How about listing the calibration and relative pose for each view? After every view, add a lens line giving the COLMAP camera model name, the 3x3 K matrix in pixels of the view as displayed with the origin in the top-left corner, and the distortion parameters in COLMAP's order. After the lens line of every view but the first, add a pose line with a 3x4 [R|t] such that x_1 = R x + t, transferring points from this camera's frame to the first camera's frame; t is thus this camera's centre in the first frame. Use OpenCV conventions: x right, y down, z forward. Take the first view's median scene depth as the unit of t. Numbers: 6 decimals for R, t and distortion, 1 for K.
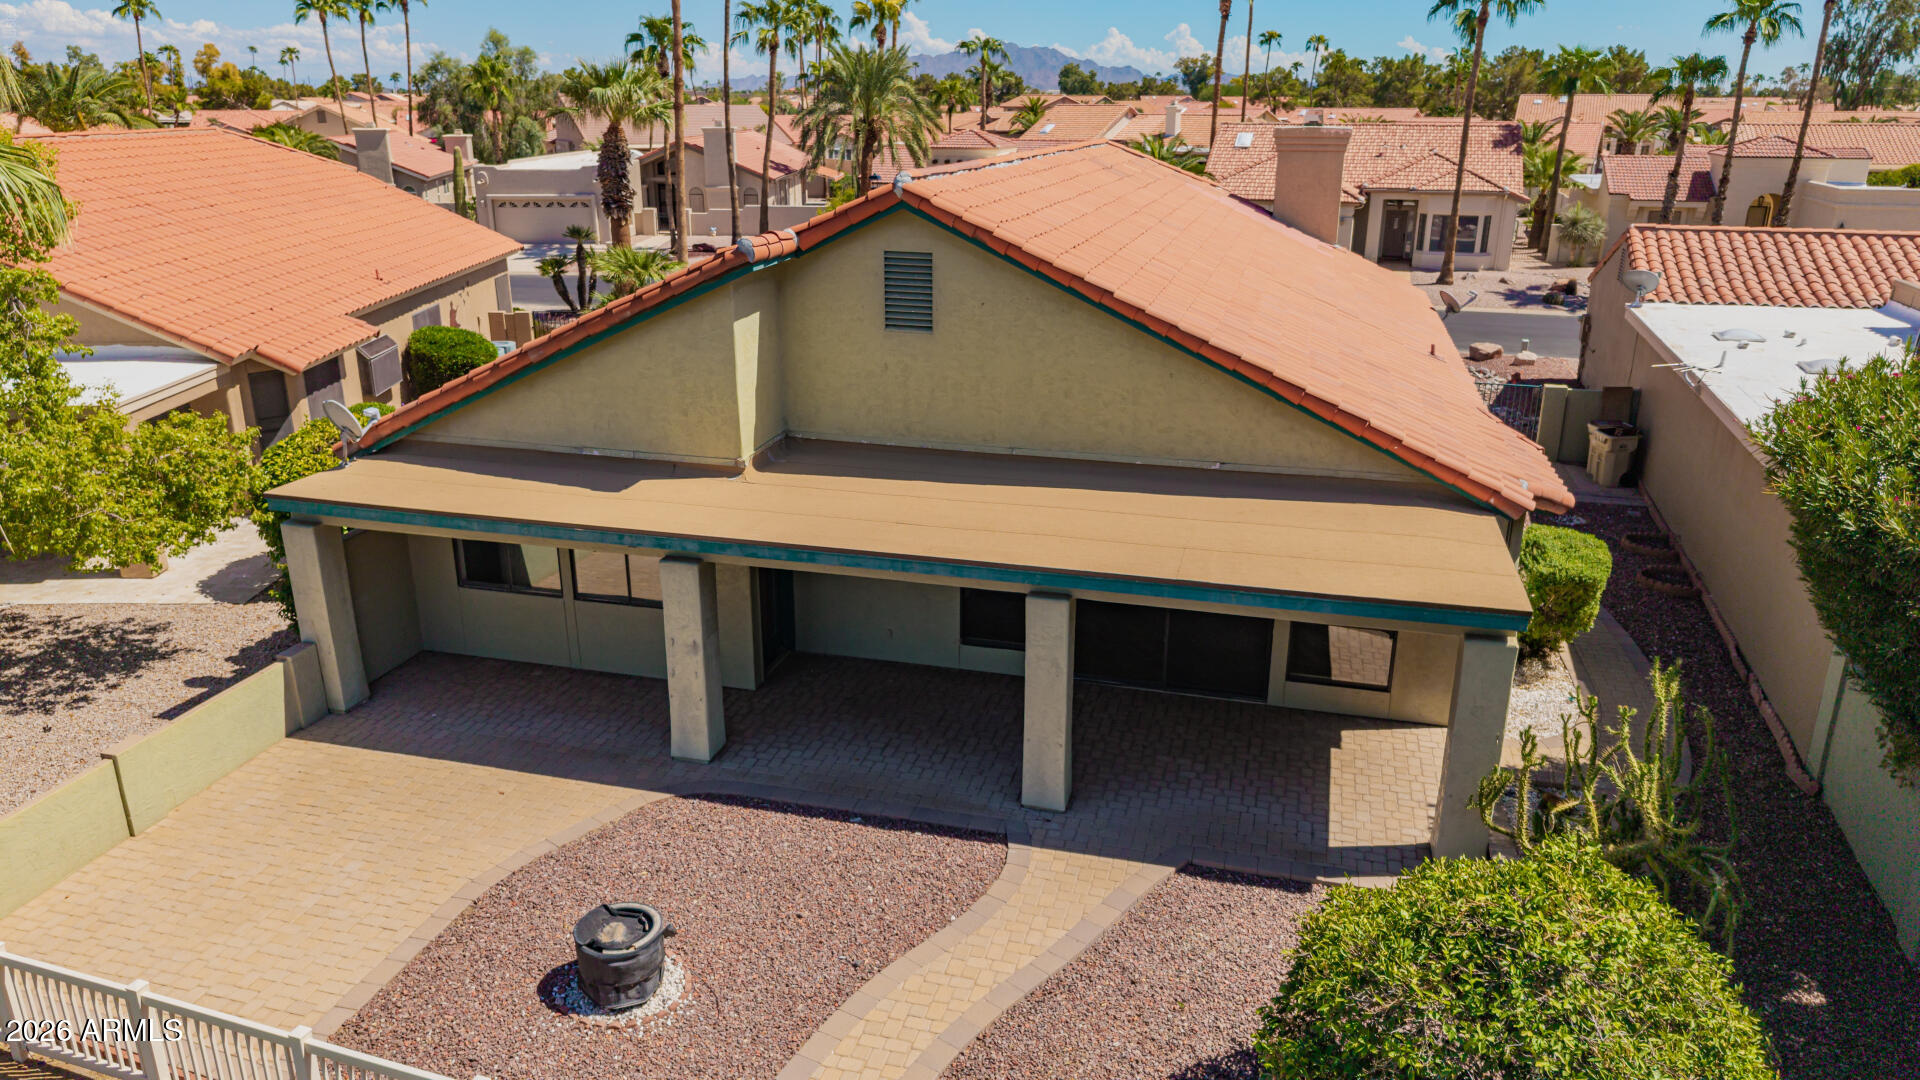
lens RADIAL K [[1297.7, 0, 965.1], [0, 1297.7, 541.8], [0, 0, 1]] dist [0.005353, -0.004684]
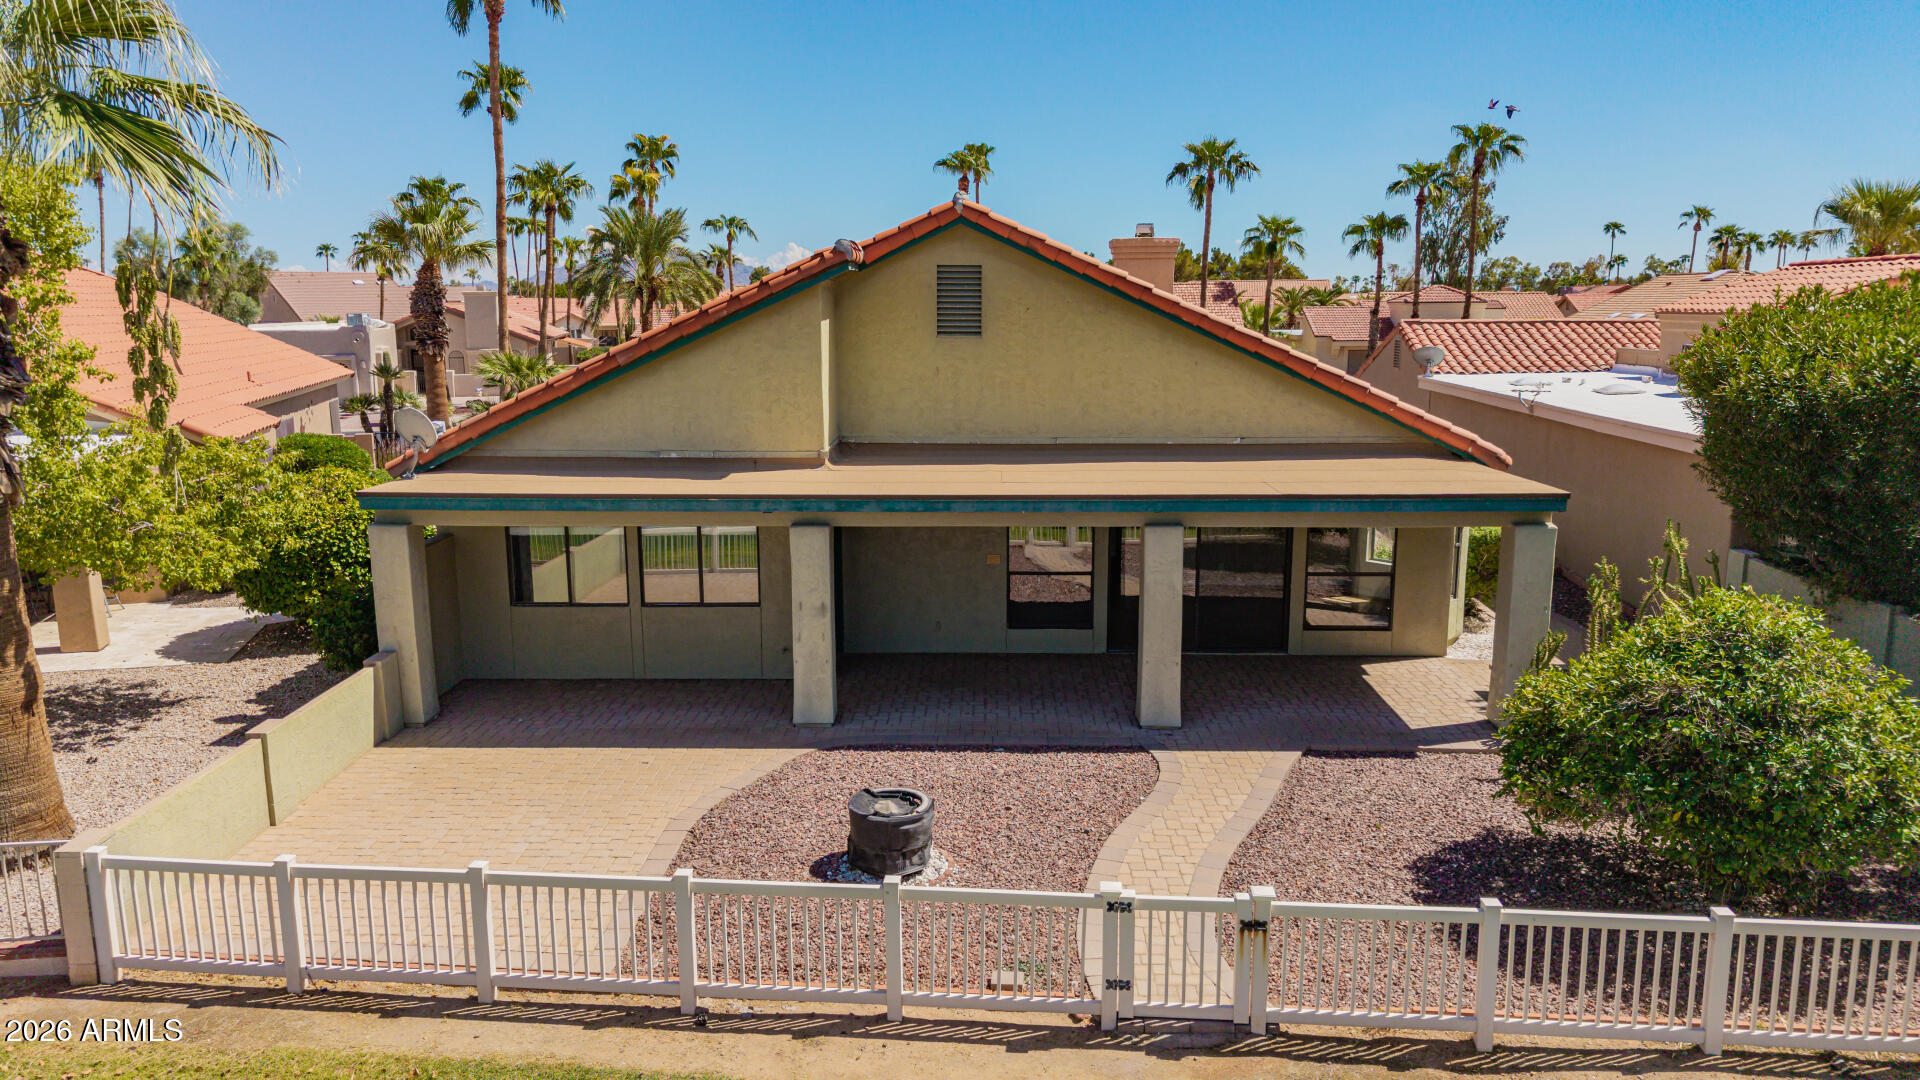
lens RADIAL K [[1296.1, 0, 960.0], [0, 1296.1, 540.0], [0, 0, 1]] dist [0.014030, -0.009223]
pose [[0.971779, -0.048320, 0.230891, -0.301955], [0.082311, 0.986734, -0.139932, 0.161747], [-0.221067, 0.154988, 0.962865, -0.041377]]
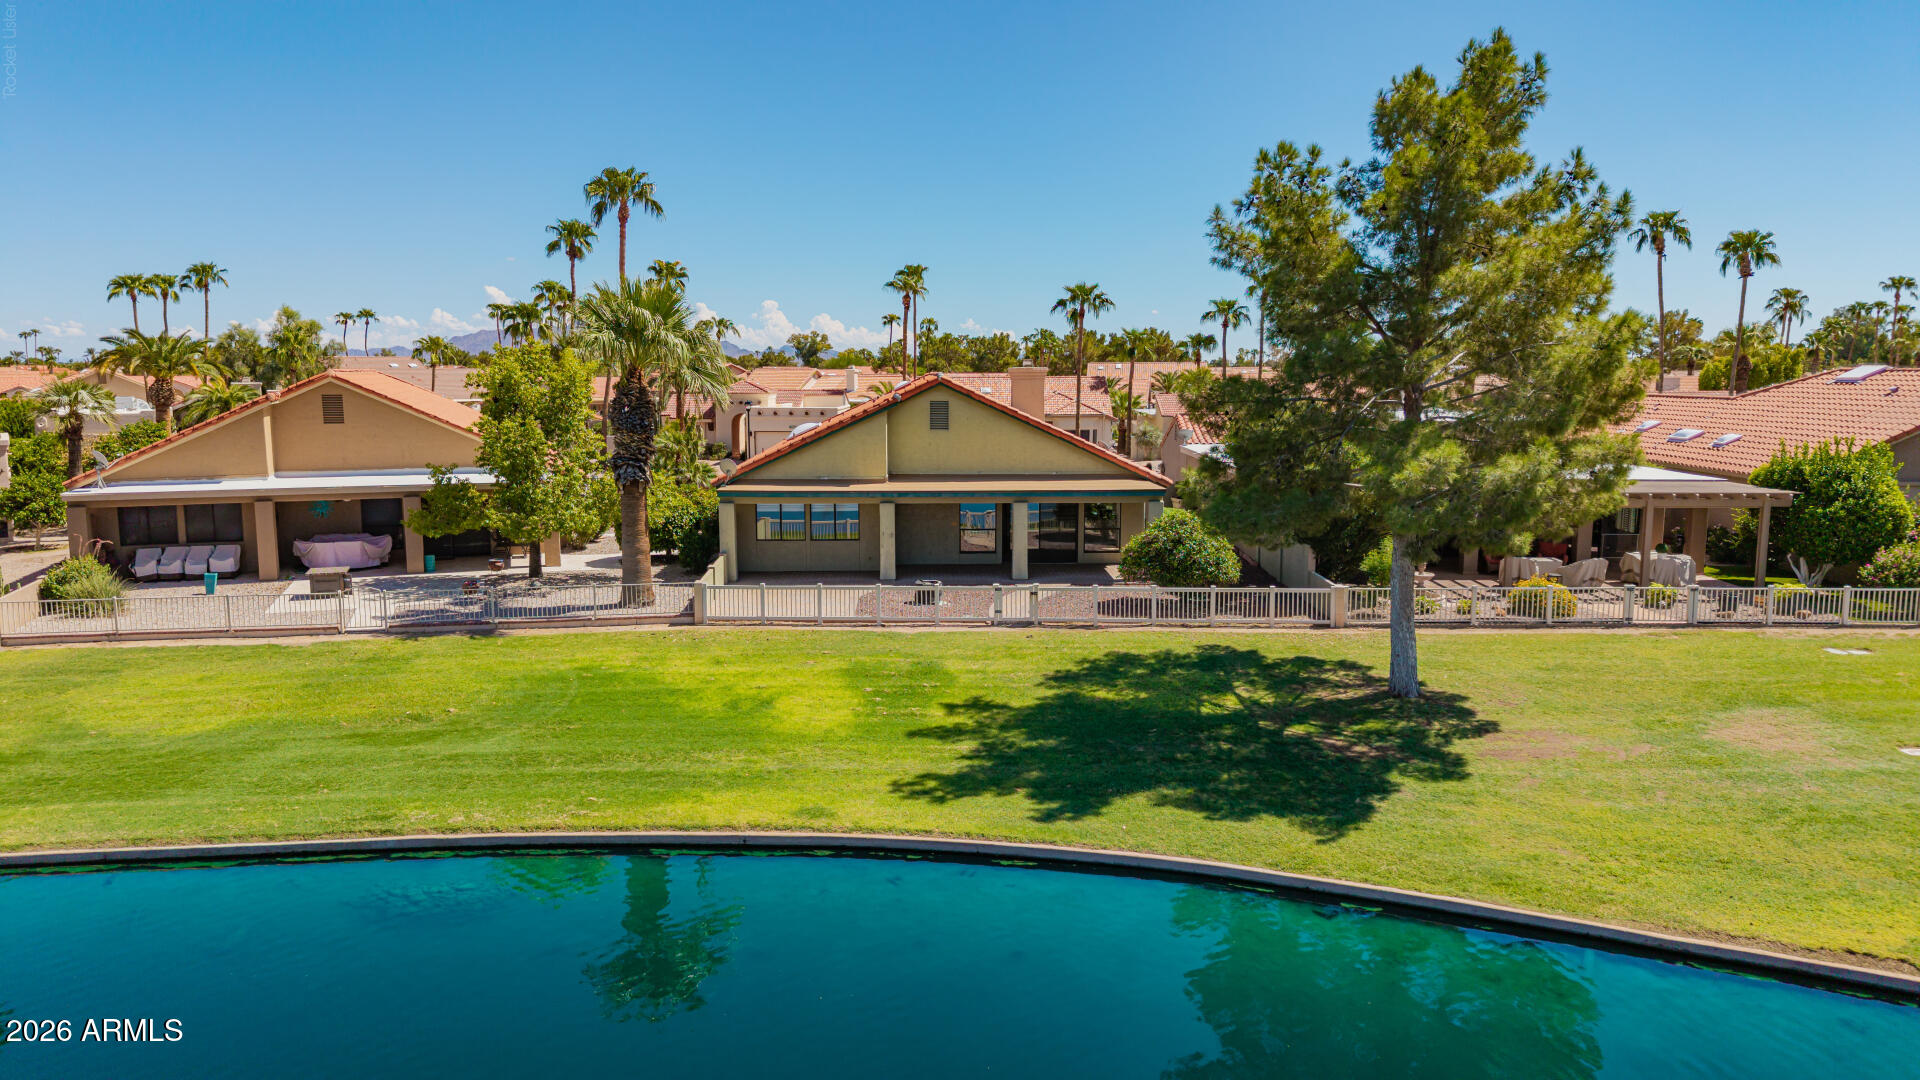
lens RADIAL K [[1298.3, 0, 954.6], [0, 1298.3, 547.4], [0, 0, 1]] dist [0.062363, -0.079787]
pose [[0.956594, -0.041688, 0.288426, -0.781066], [0.096707, 0.979042, -0.179232, 0.547782], [-0.274909, 0.199345, 0.940578, -1.453800]]
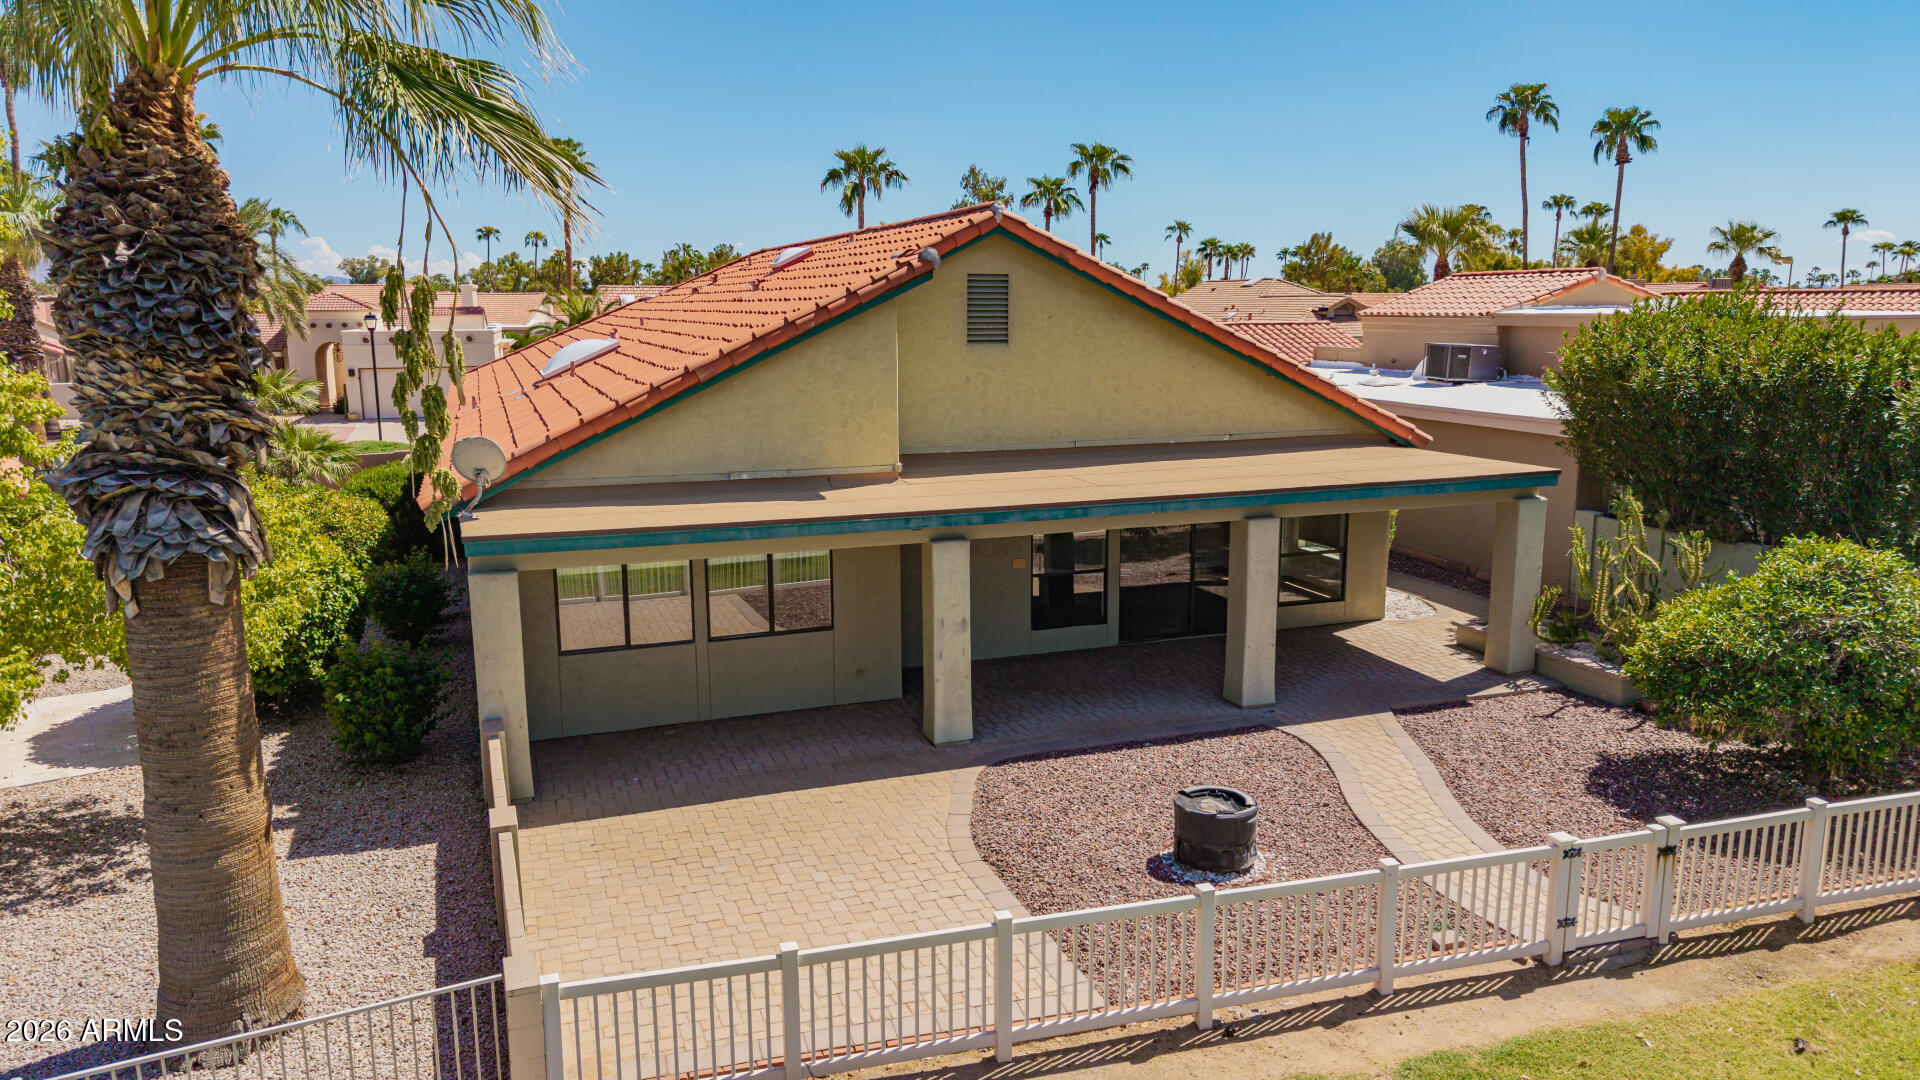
lens RADIAL K [[1296.1, 0, 960.0], [0, 1296.1, 540.0], [0, 0, 1]] dist [0.014030, -0.009223]
pose [[0.816978, -0.110549, 0.565973, -0.700467], [0.194250, 0.976852, -0.089594, 0.095253], [-0.542967, 0.183136, 0.819541, 0.126017]]
